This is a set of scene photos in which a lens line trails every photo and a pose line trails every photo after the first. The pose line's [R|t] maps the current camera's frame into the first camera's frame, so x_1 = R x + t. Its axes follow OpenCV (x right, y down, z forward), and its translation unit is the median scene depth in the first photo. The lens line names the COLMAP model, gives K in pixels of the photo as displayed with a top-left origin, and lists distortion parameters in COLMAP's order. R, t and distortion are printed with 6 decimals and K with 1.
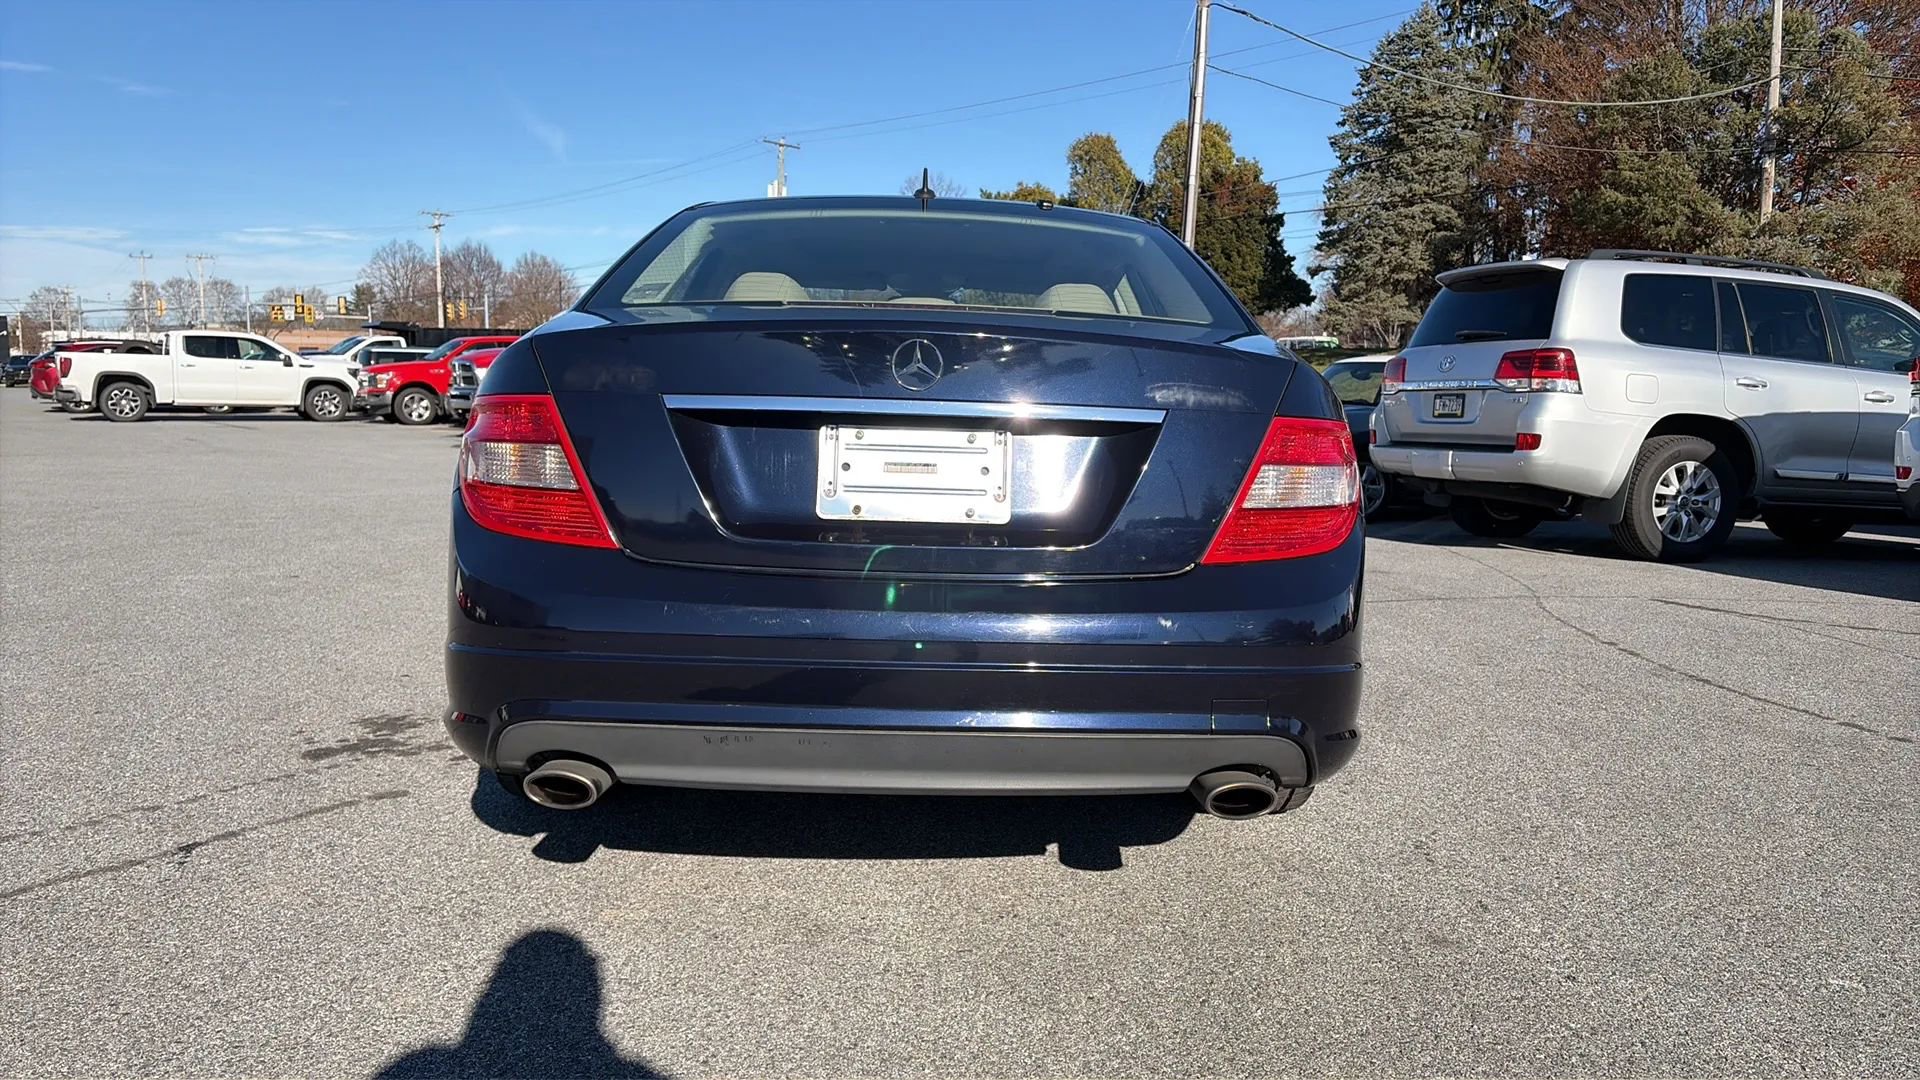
lens RADIAL K [[1380.6, 0, 953.4], [0, 1380.6, 542.5], [0, 0, 1]] dist [0.012246, 0.000180]
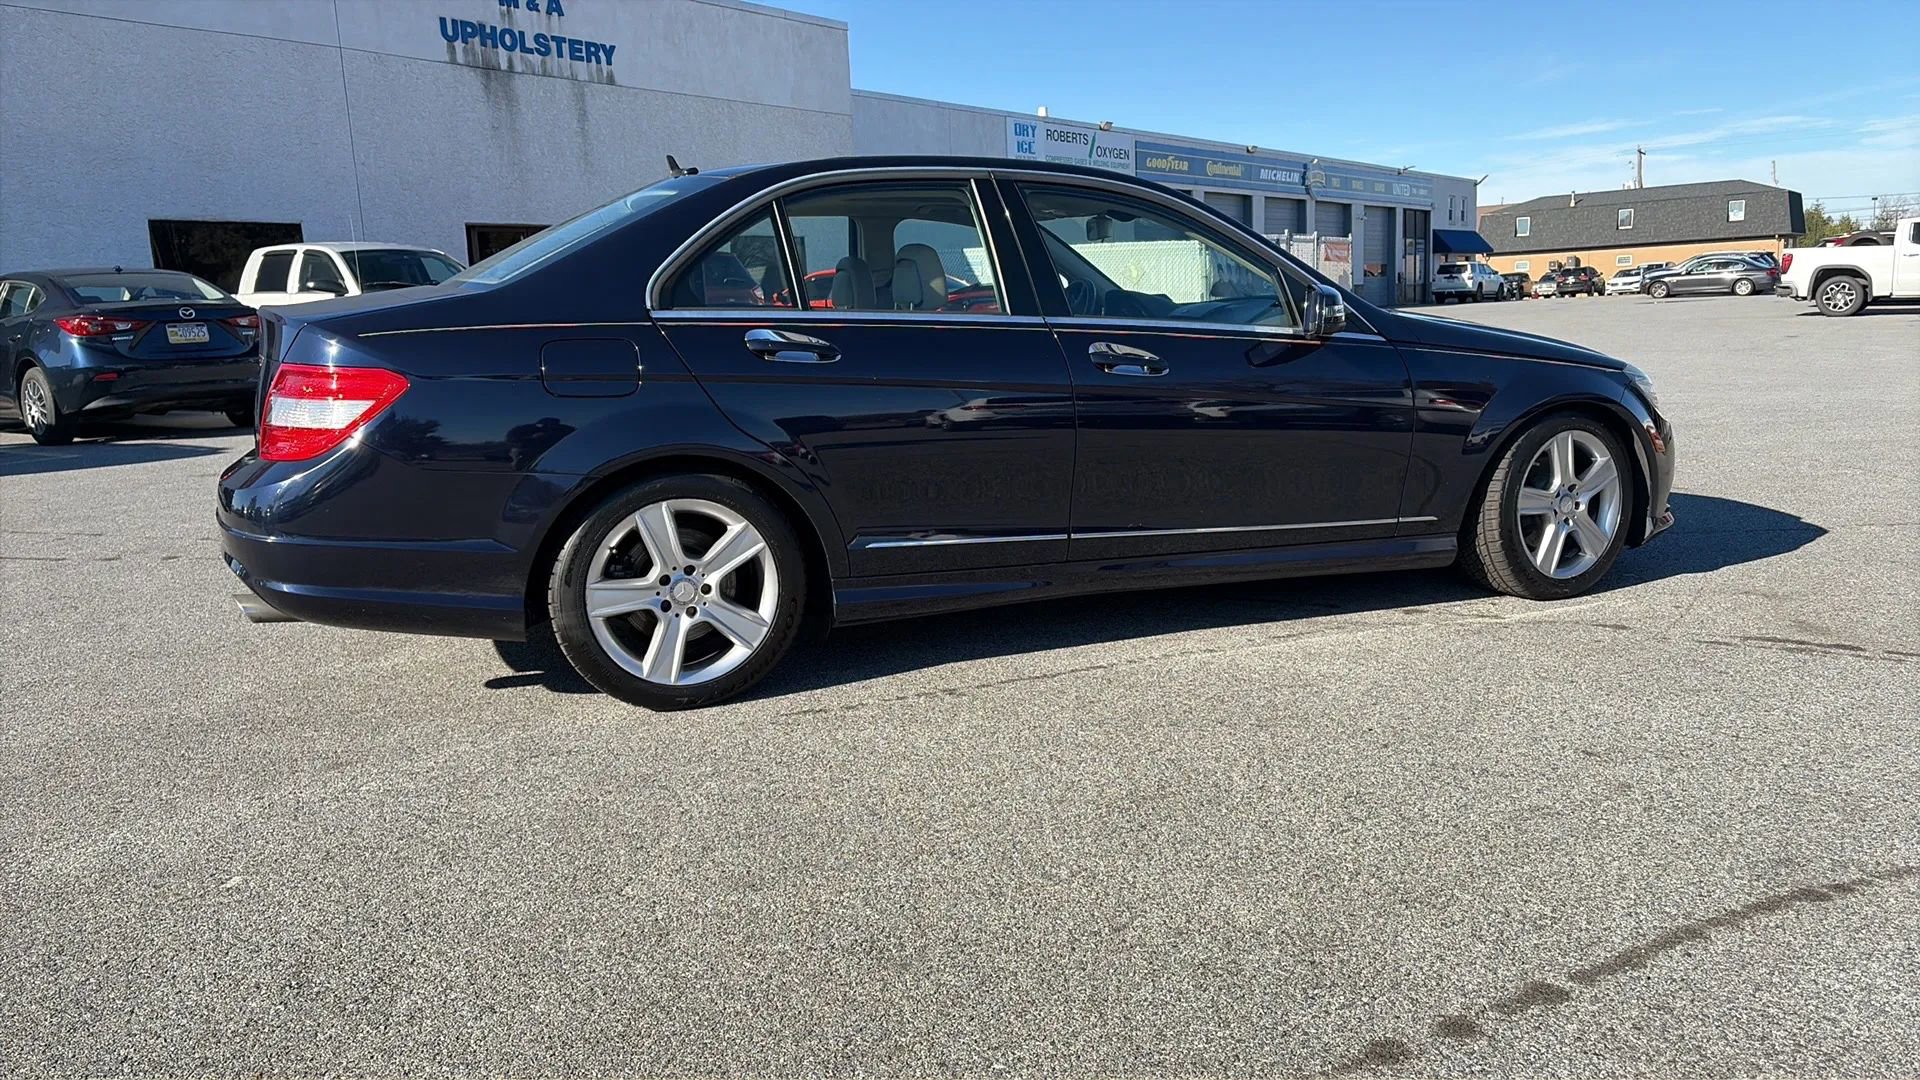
lens RADIAL K [[1375.7, 0, 966.6], [0, 1375.7, 544.3], [0, 0, 1]] dist [0.040241, -0.045267]
pose [[0.325486, 0.138440, -0.935357, 0.142700], [-0.063453, 0.990192, 0.124476, -0.010106], [0.943415, 0.018836, 0.331078, 0.092308]]
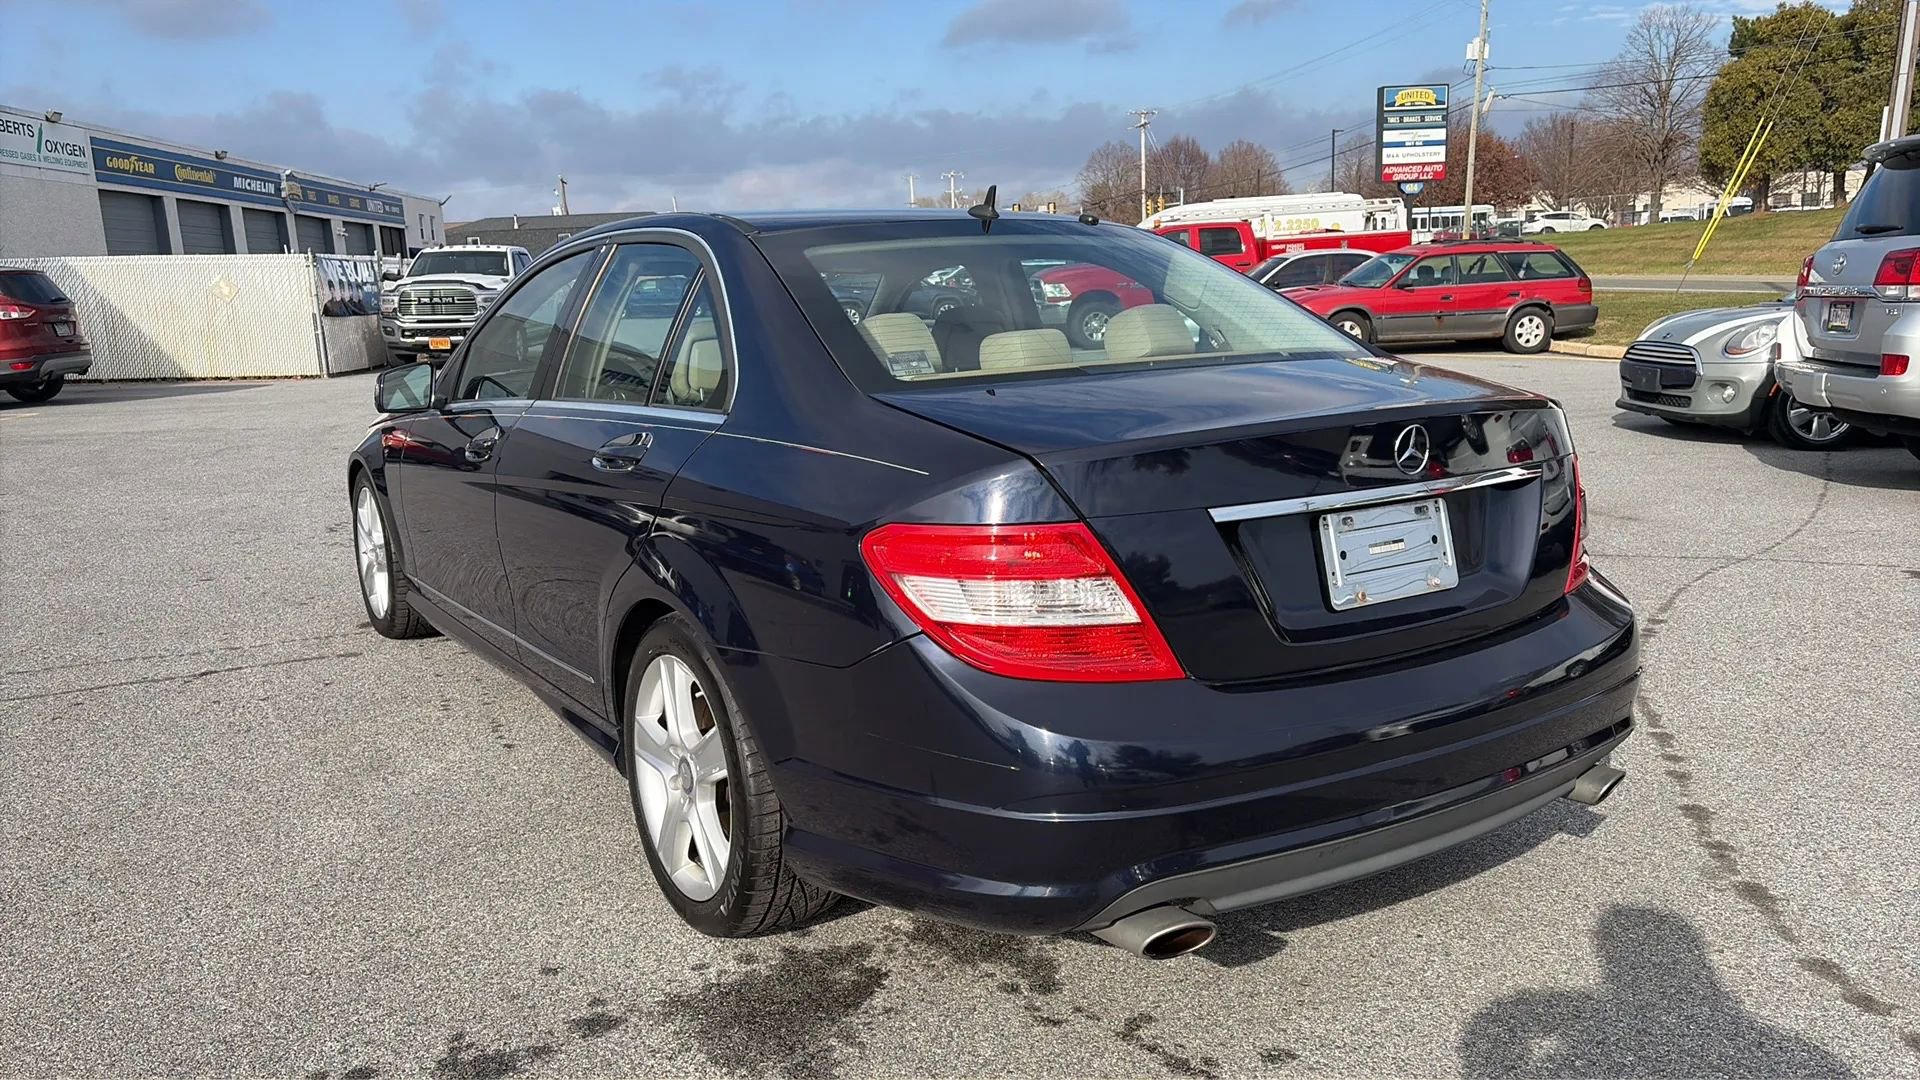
lens RADIAL K [[1365.4, 0, 914.6], [0, 1365.4, 576.3], [0, 0, 1]] dist [0.012301, -0.004860]
pose [[0.859998, 0.067427, -0.505823, 0.093810], [-0.013003, 0.993806, 0.110368, -0.008515], [0.510132, -0.088339, 0.855548, 0.002113]]
